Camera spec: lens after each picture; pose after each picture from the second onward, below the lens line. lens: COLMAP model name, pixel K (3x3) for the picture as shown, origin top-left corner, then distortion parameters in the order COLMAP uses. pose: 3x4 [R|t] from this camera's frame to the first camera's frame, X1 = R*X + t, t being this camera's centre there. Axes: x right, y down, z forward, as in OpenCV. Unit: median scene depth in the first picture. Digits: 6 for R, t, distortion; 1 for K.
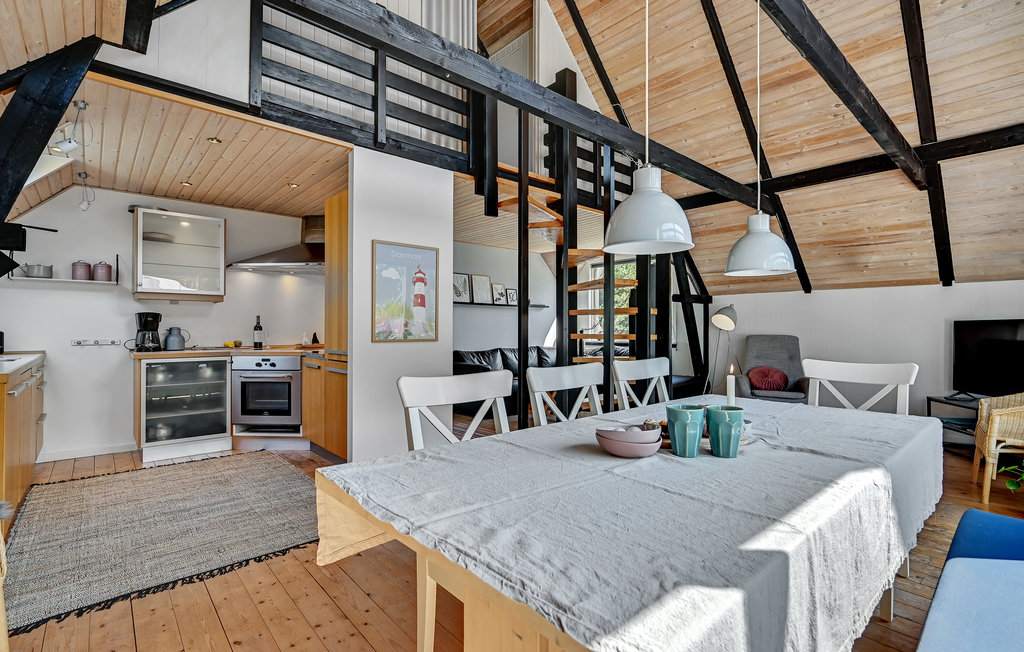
lens RADIAL K [[466.6, 0, 505.7], [0, 466.6, 317.6], [0, 0, 1]] dist [0.002660, -0.000595]
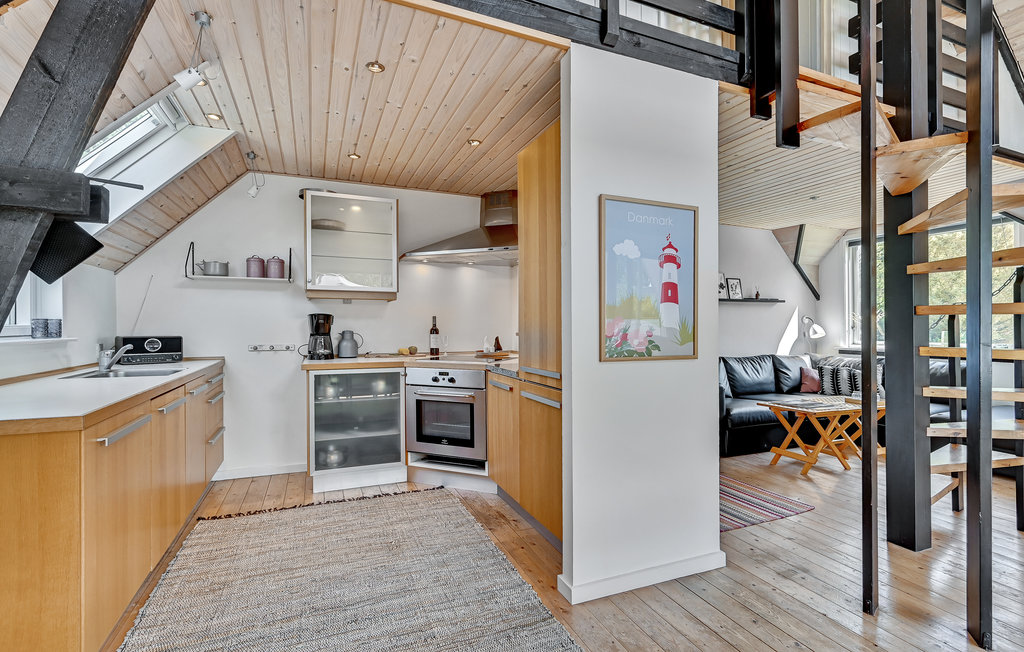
lens RADIAL K [[466.6, 0, 514.7], [0, 466.6, 329.4], [0, 0, 1]] dist [0.002660, -0.000595]
pose [[0.950357, 0.005238, -0.311117, -0.162833], [0.004647, 0.999508, 0.031023, -0.007333], [0.311126, -0.030929, 0.949865, 0.306221]]
